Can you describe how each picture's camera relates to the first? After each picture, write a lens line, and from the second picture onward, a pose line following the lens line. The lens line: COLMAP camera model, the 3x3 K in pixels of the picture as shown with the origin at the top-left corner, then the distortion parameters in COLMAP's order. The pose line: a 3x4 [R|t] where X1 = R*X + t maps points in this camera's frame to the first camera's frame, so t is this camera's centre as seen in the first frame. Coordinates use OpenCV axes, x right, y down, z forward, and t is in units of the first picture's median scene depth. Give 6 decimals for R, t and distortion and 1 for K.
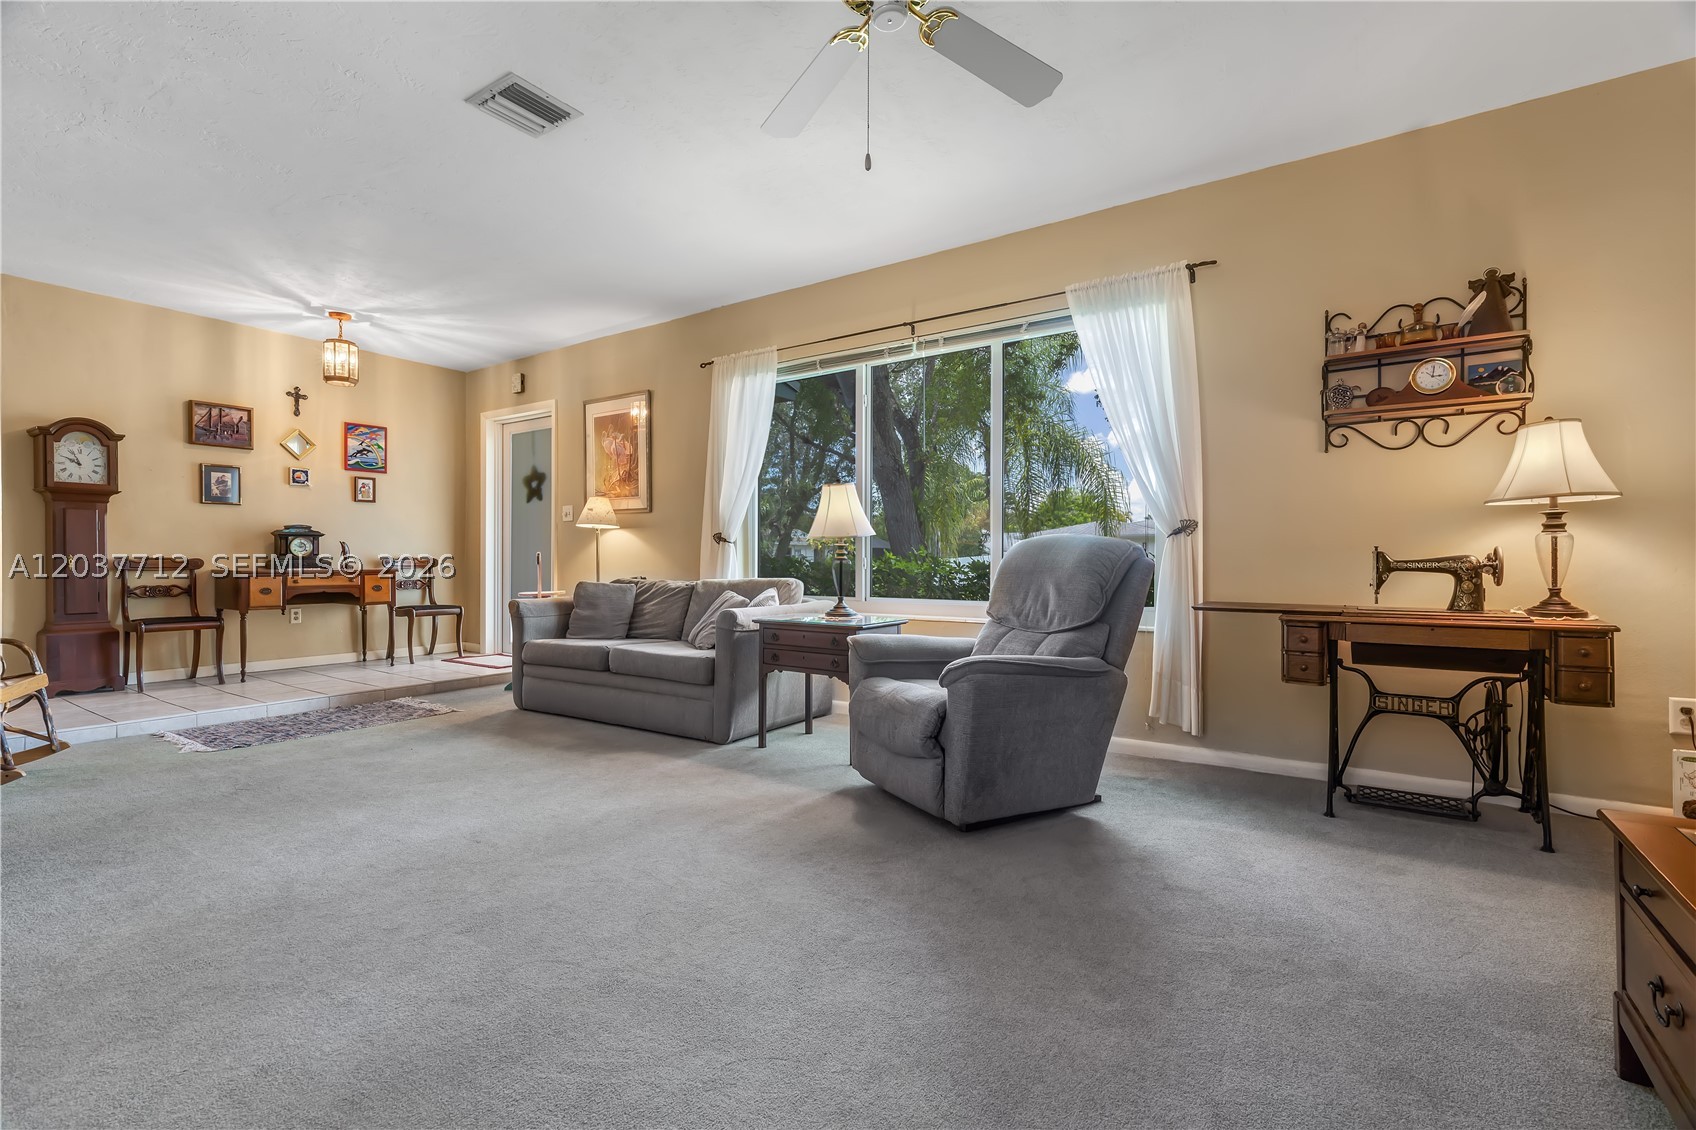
lens RADIAL K [[760.8, 0, 850.1], [0, 760.8, 569.0], [0, 0, 1]] dist [0.000149, -0.000234]
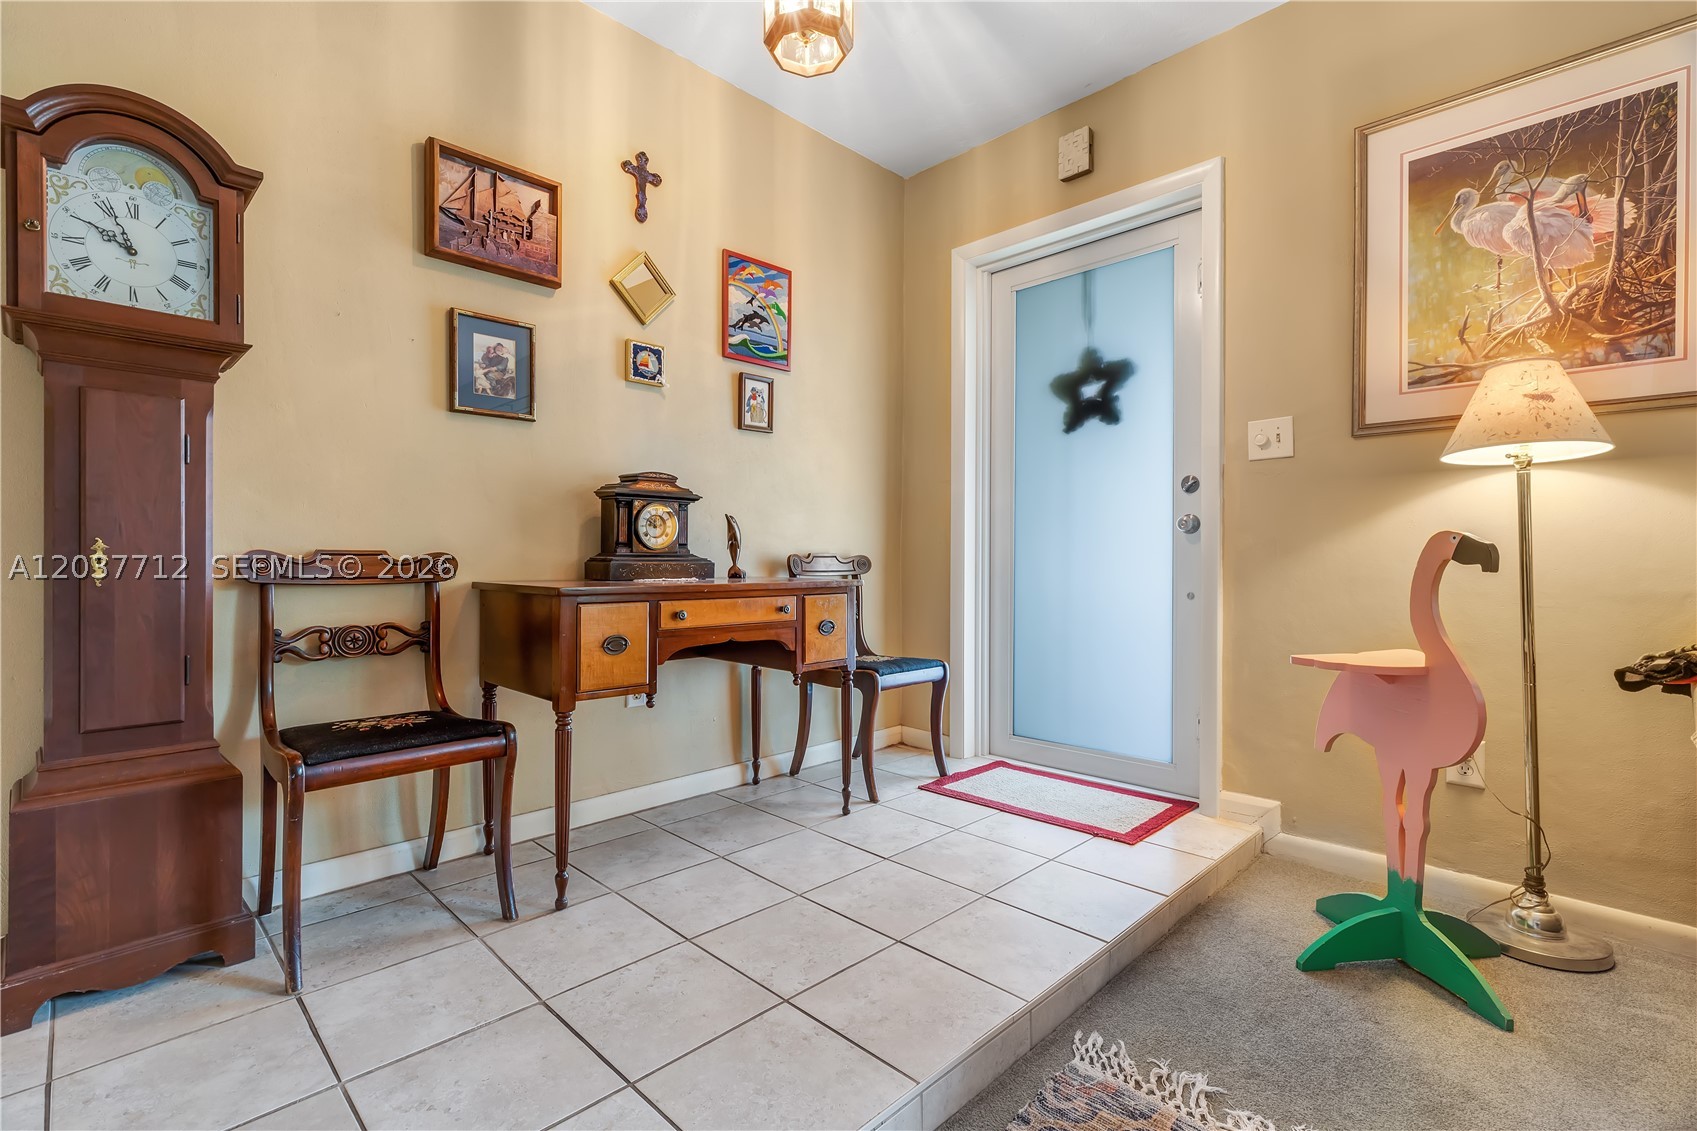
lens RADIAL K [[772.0, 0, 845.8], [0, 772.0, 564.2], [0, 0, 1]] dist [0.003907, -0.000284]
pose [[0.982668, 0.001624, -0.185366, -0.550201], [-0.003011, 0.999970, -0.007201, -0.005628], [0.185348, 0.007634, 0.982643, 0.614793]]
